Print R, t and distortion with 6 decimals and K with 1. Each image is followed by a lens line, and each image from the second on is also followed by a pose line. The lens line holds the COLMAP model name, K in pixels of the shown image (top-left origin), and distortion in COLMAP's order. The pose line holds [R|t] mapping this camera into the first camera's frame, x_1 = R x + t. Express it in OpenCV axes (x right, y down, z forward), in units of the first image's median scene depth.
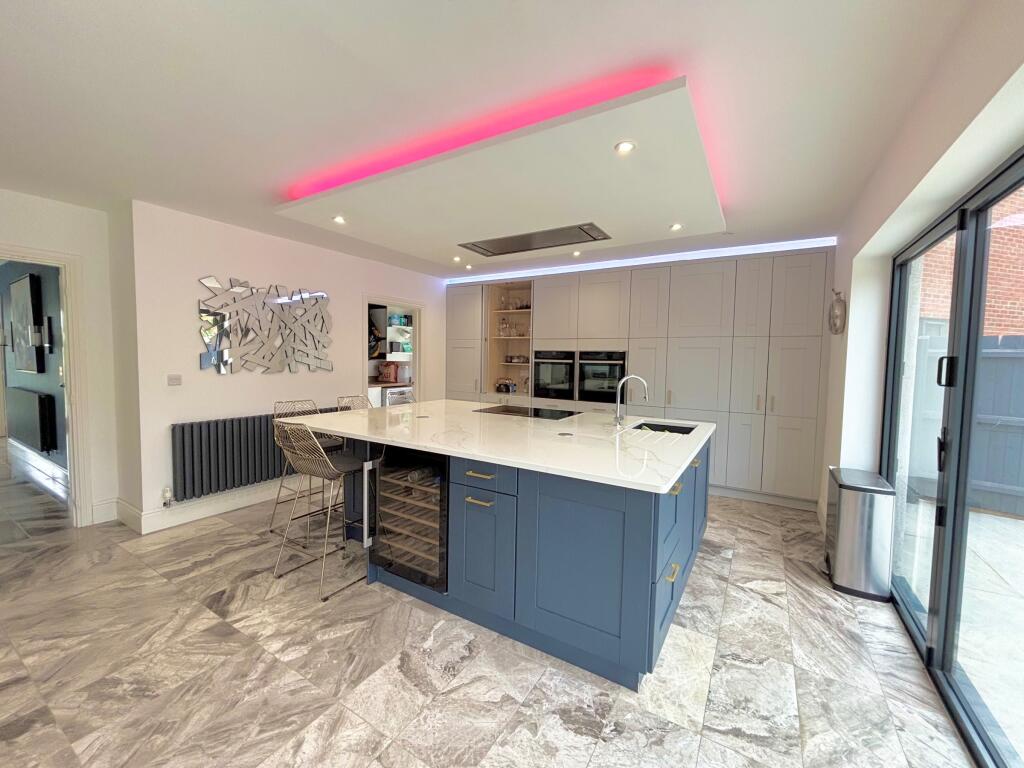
lens RADIAL K [[412.9, 0, 507.2], [0, 412.9, 382.7], [0, 0, 1]] dist [-0.000977, -0.000207]
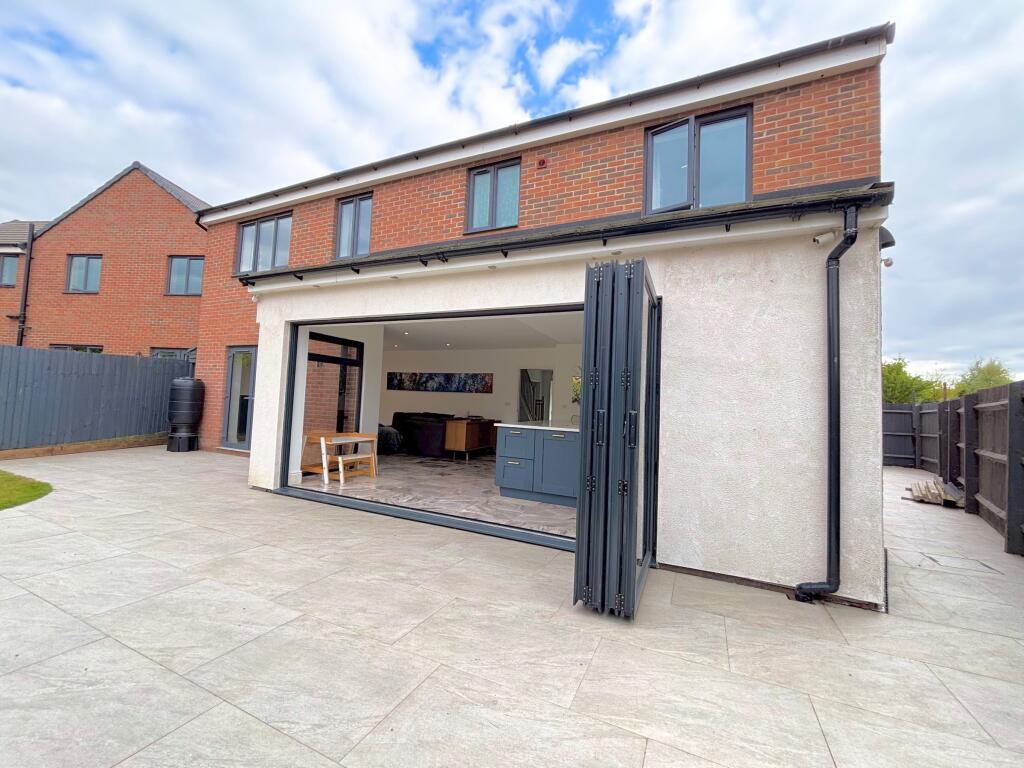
lens RADIAL K [[412.9, 0, 507.2], [0, 412.9, 382.7], [0, 0, 1]] dist [-0.000977, -0.000207]
pose [[0.119110, -0.057403, -0.991220, 2.953829], [-0.094027, 0.993188, -0.068816, 0.095111], [0.988419, 0.101398, 0.112901, 0.525069]]
